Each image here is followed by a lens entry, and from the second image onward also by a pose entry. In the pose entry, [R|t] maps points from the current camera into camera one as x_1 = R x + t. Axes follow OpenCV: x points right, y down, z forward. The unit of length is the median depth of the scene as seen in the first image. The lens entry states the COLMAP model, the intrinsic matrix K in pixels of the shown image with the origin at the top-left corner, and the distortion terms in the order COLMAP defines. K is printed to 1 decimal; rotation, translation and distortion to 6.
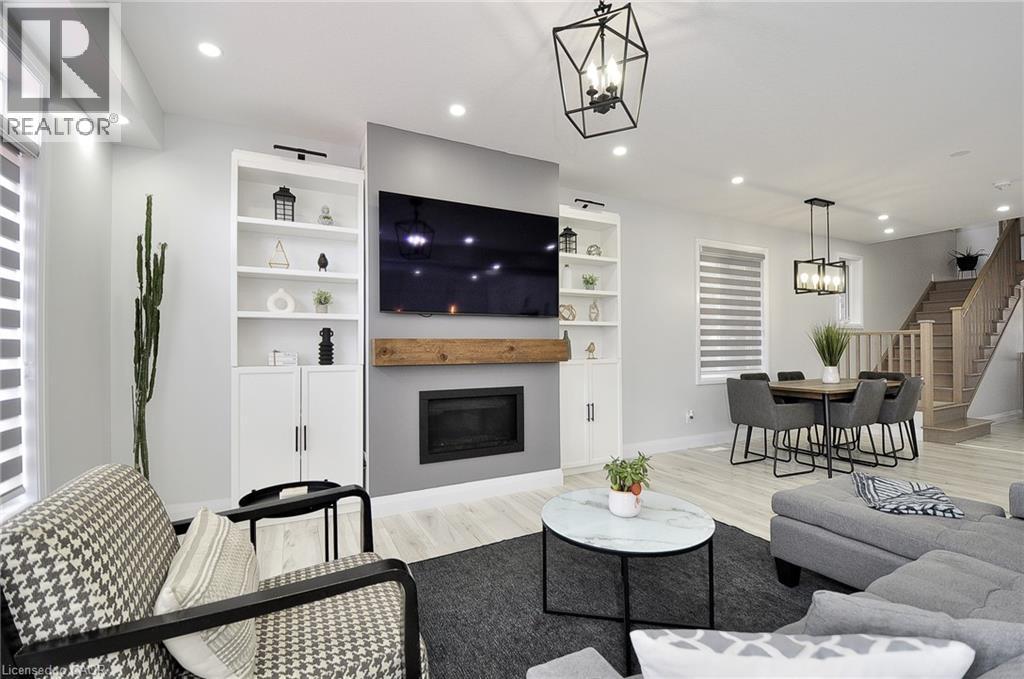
lens RADIAL K [[429.9, 0, 493.7], [0, 429.9, 351.0], [0, 0, 1]] dist [0.004556, -0.001135]
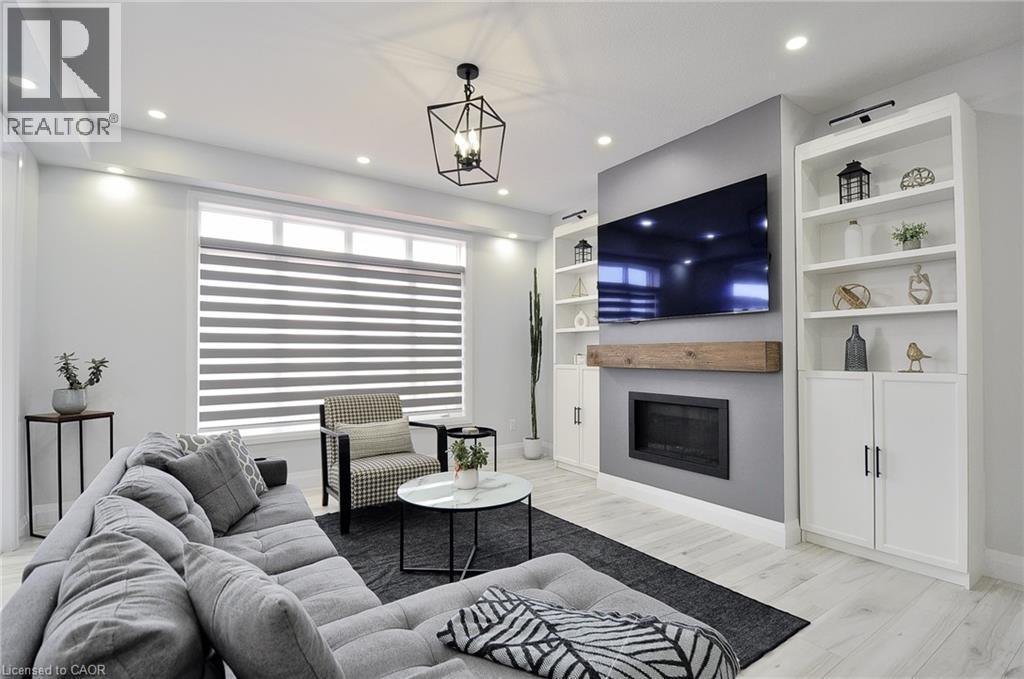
lens RADIAL K [[490.3, 0, 507.9], [0, 490.3, 346.3], [0, 0, 1]] dist [0.008645, -0.014460]
pose [[0.152245, -0.009512, -0.988297, 0.783669], [-0.002757, 0.999946, -0.010049, -0.007105], [0.988339, 0.004255, 0.152211, 0.374542]]
